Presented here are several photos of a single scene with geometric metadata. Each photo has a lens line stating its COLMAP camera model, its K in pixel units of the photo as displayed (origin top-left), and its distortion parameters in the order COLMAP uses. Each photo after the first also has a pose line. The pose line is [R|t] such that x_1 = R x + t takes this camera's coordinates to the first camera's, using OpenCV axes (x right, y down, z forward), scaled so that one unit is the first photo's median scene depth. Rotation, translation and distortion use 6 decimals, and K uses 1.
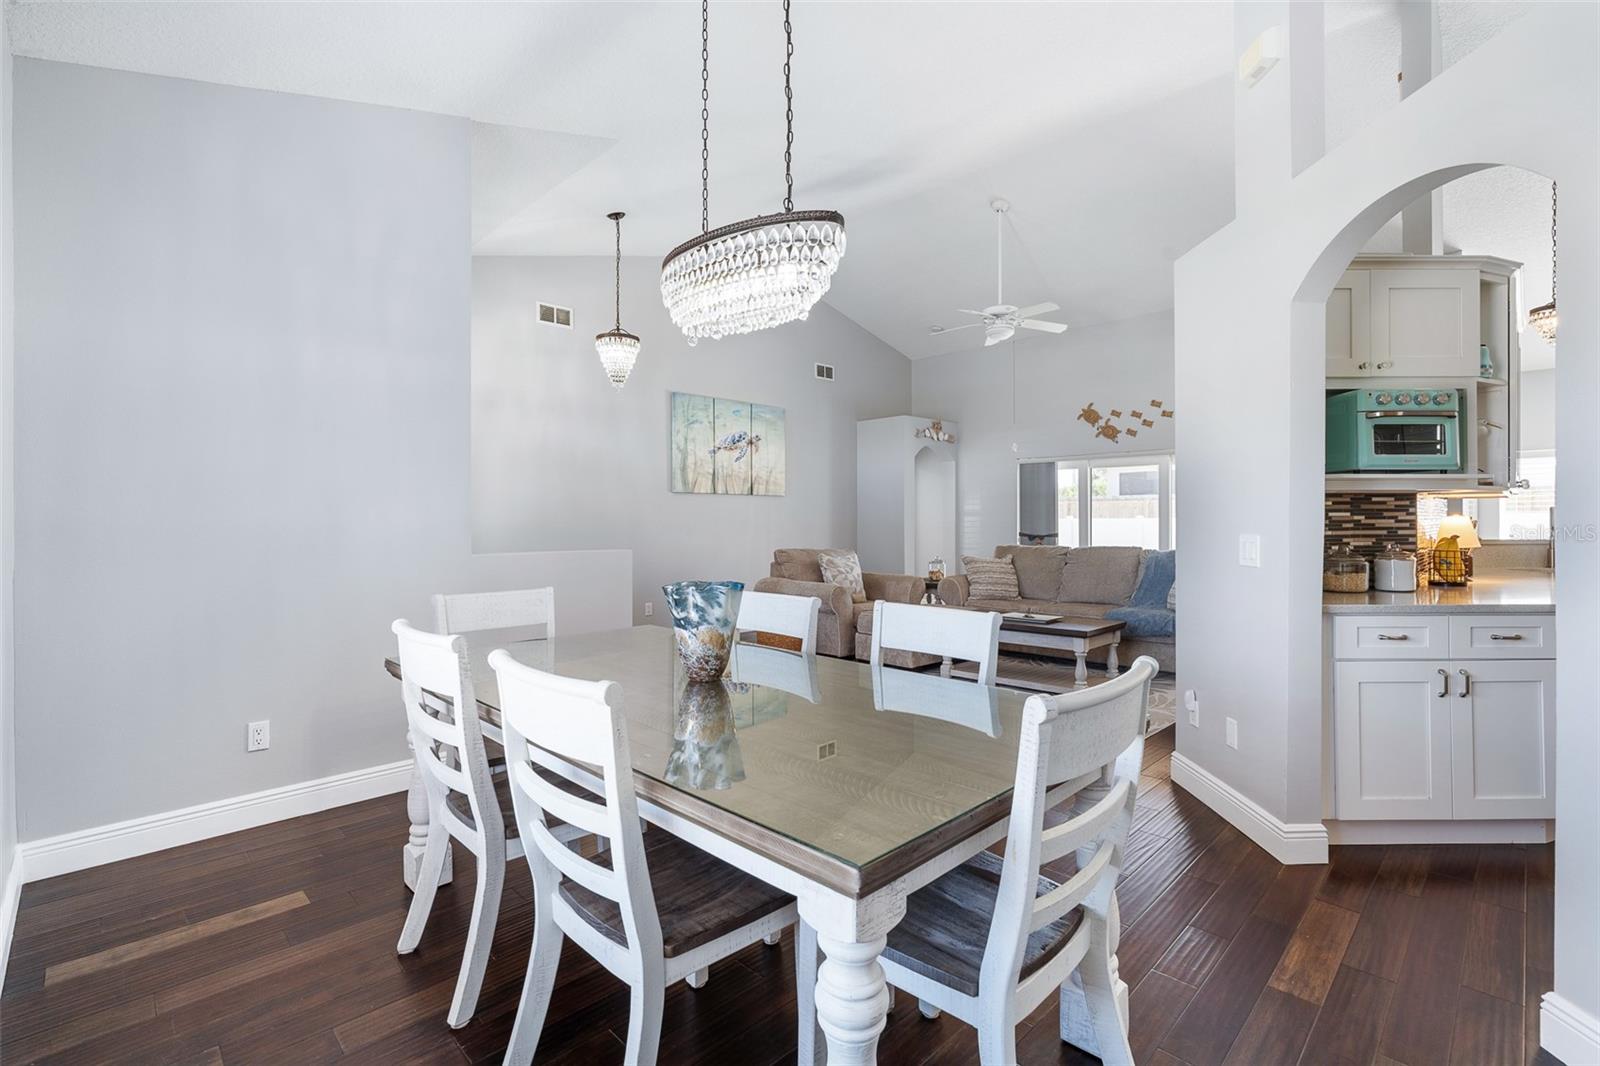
lens RADIAL K [[725.1, 0, 789.3], [0, 725.1, 519.7], [0, 0, 1]] dist [-0.007248, 0.001583]
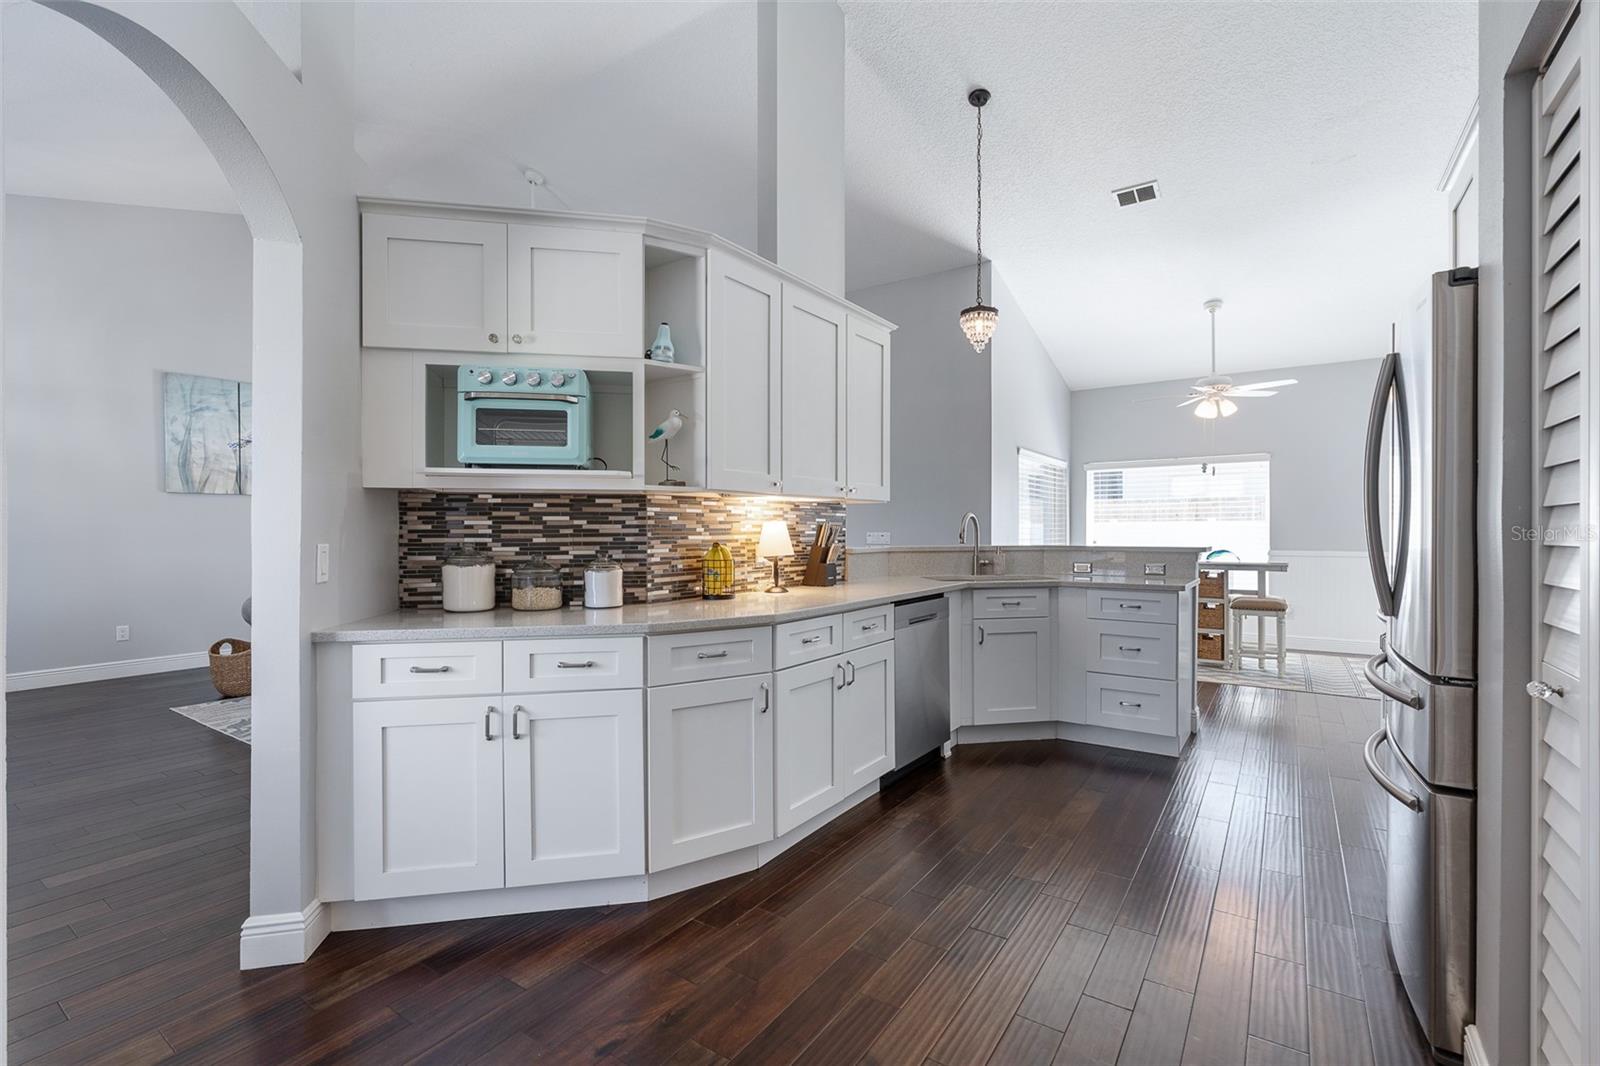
lens RADIAL K [[725.1, 0, 793.4], [0, 725.1, 533.0], [0, 0, 1]] dist [-0.007248, 0.001583]
pose [[0.980645, -0.000022, 0.195796, 0.455278], [-0.001551, 0.999968, 0.007878, 0.001440], [-0.195790, -0.008030, 0.980613, 0.054157]]
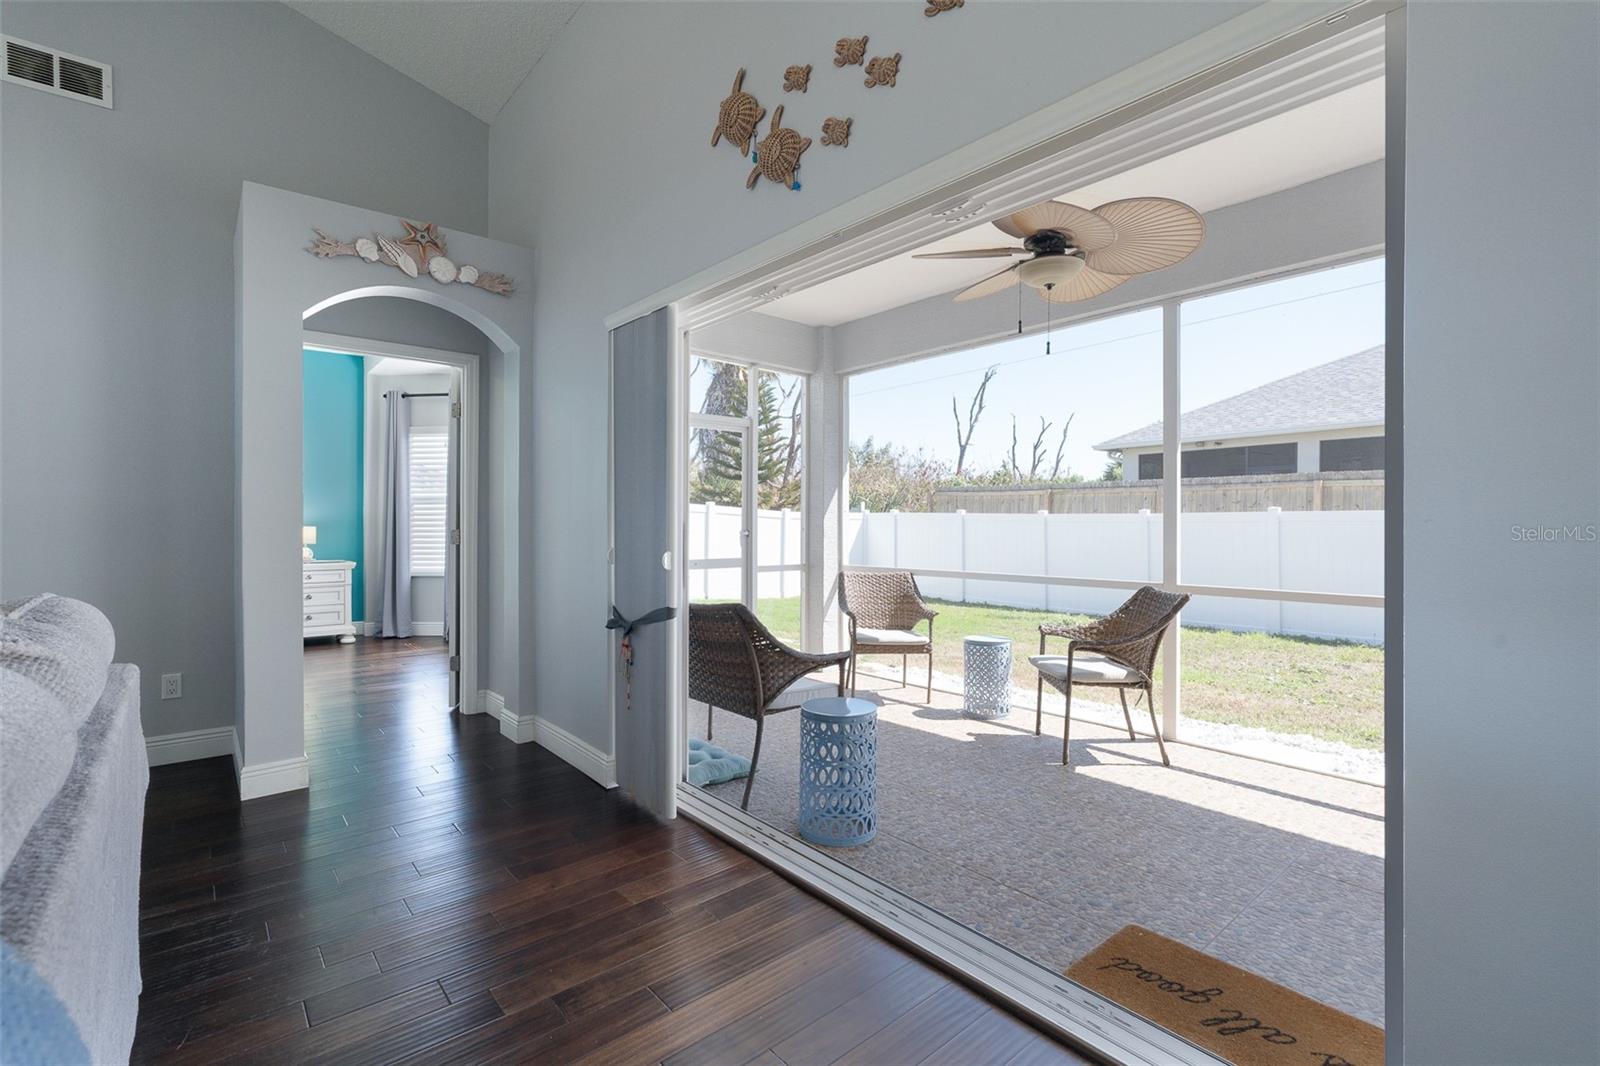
lens RADIAL K [[725.1, 0, 801.0], [0, 725.1, 530.2], [0, 0, 1]] dist [-0.007248, 0.001583]
pose [[0.997875, 0.005033, -0.064965, 0.621613], [-0.004730, 0.999977, 0.004822, 0.019903], [0.064988, -0.004505, 0.997876, 0.977567]]
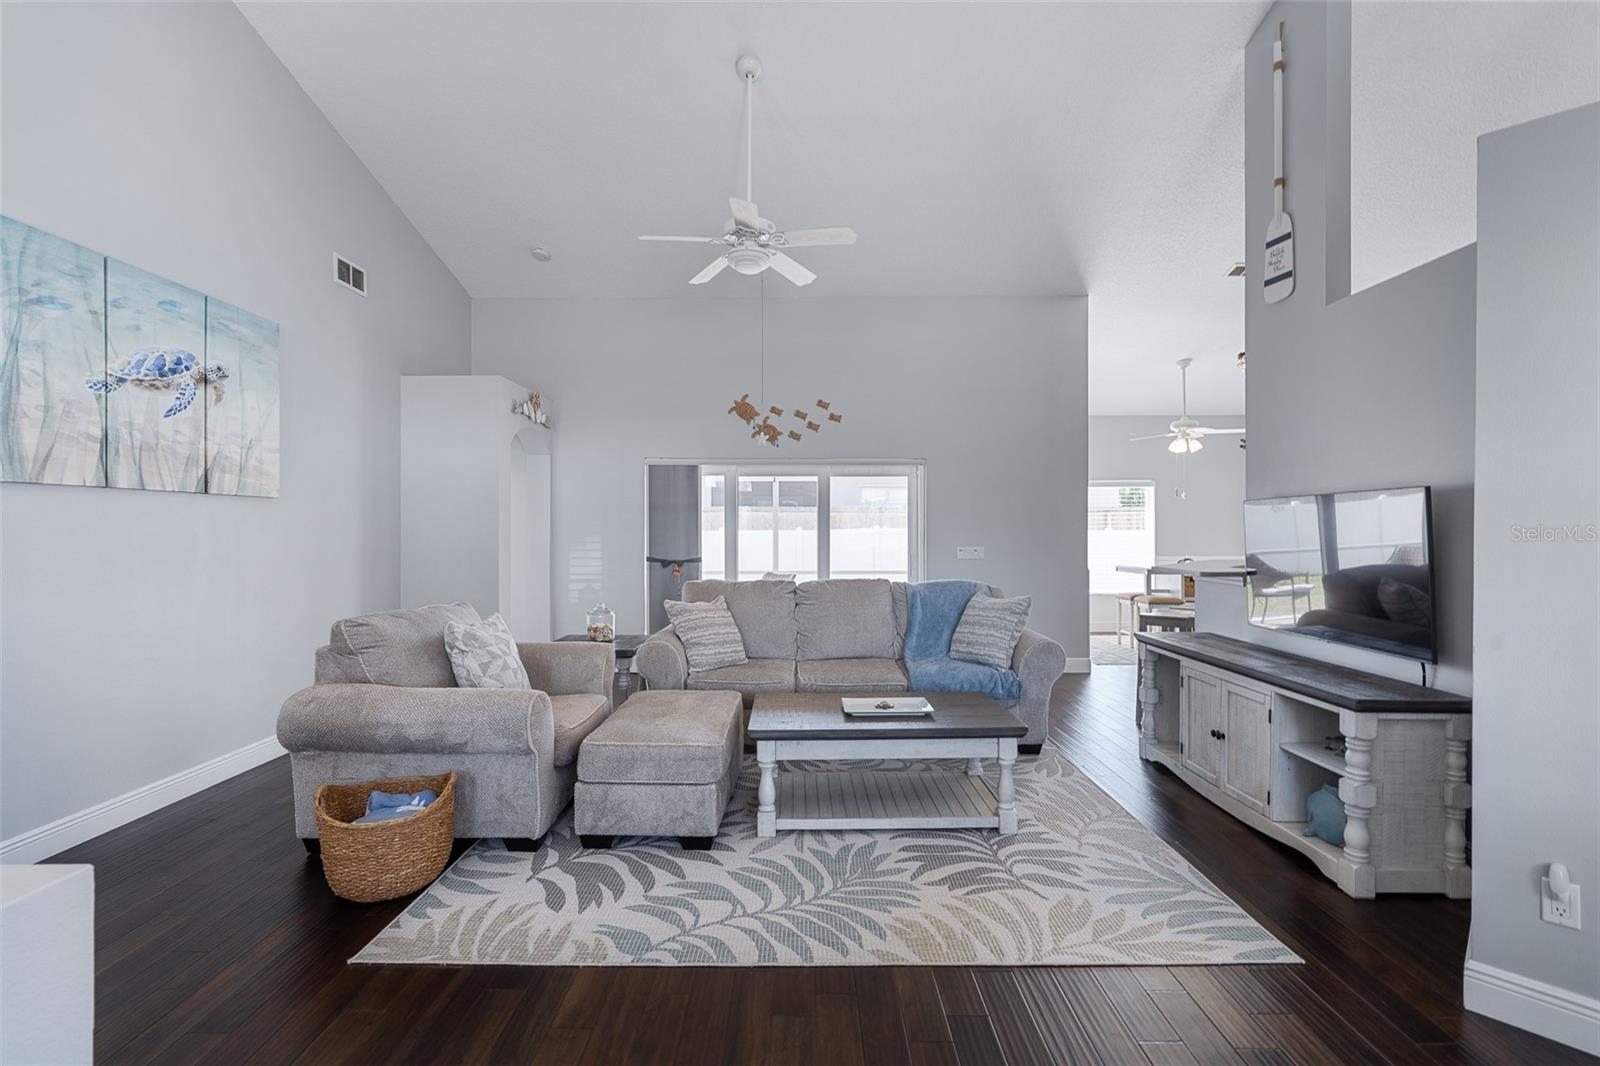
lens RADIAL K [[725.1, 0, 810.1], [0, 725.1, 530.0], [0, 0, 1]] dist [-0.007248, 0.001583]
pose [[0.694828, 0.000944, 0.719176, -0.149319], [-0.002859, 0.999995, 0.001450, -0.017199], [-0.719171, -0.003063, 0.694827, 0.530770]]
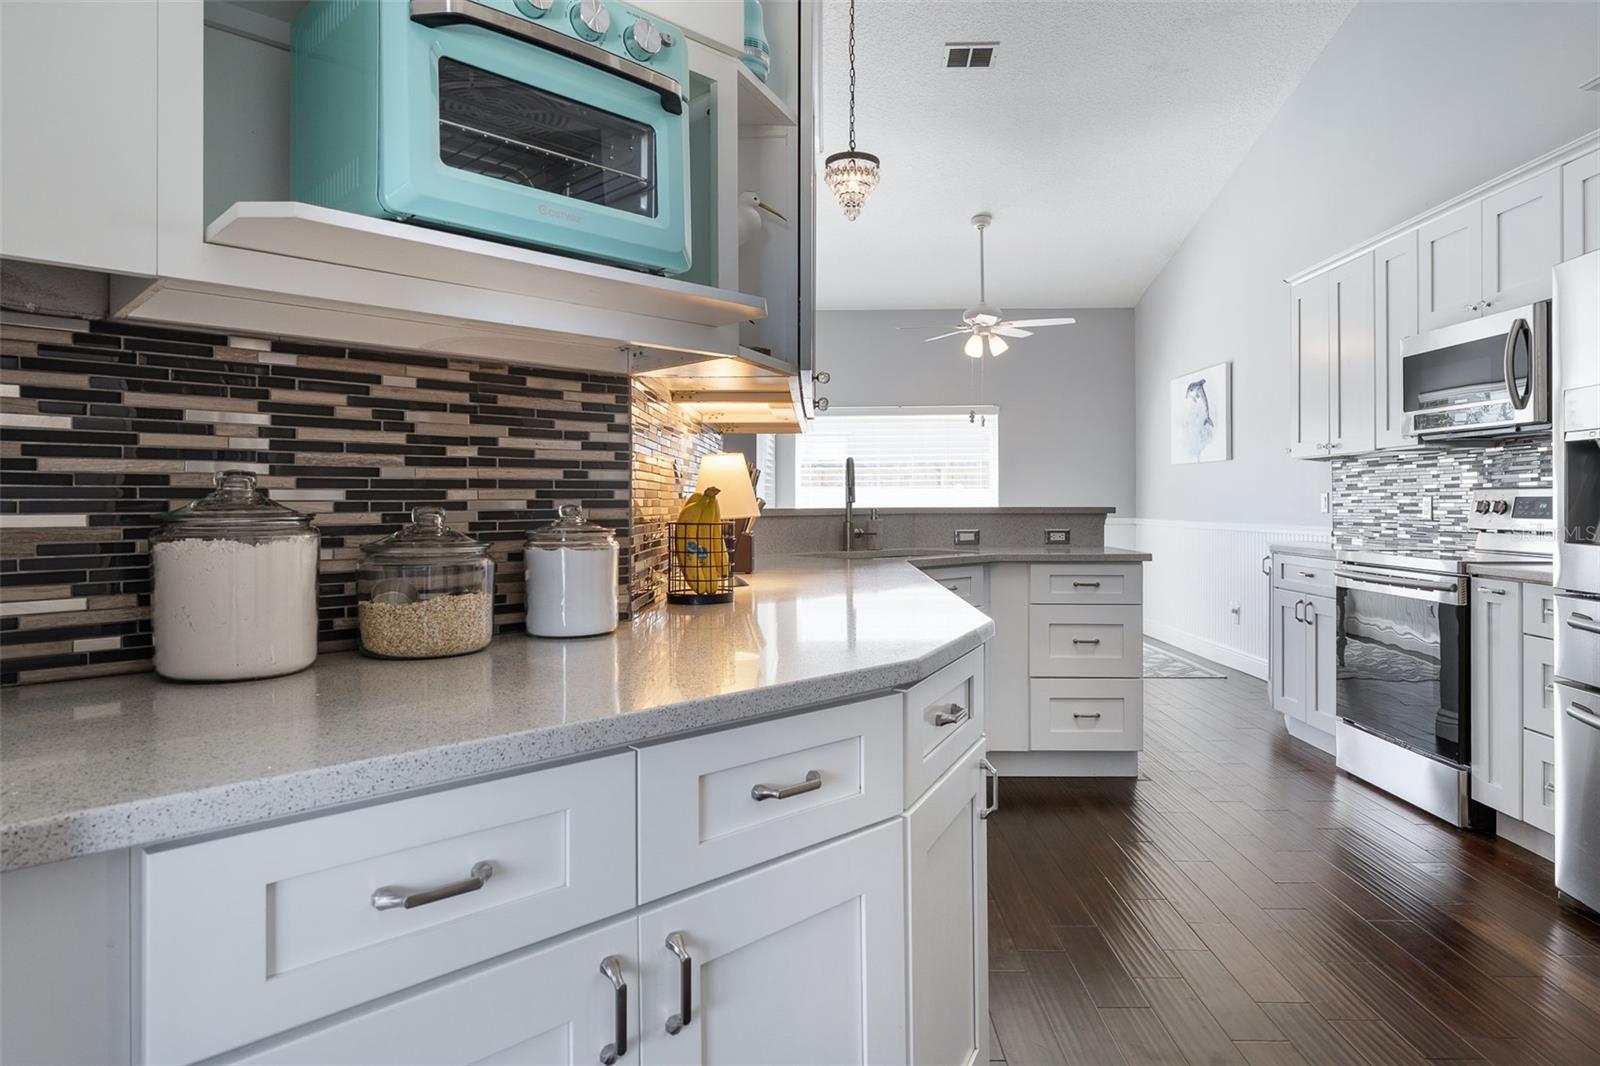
lens RADIAL K [[967.2, 0, 809.3], [0, 967.2, 494.9], [0, 0, 1]] dist [-0.000572, -0.000844]
pose [[0.704458, 0.007601, 0.709705, 0.295081], [-0.002830, 0.999965, -0.007900, 0.016441], [-0.709740, 0.003556, 0.704455, 0.292864]]
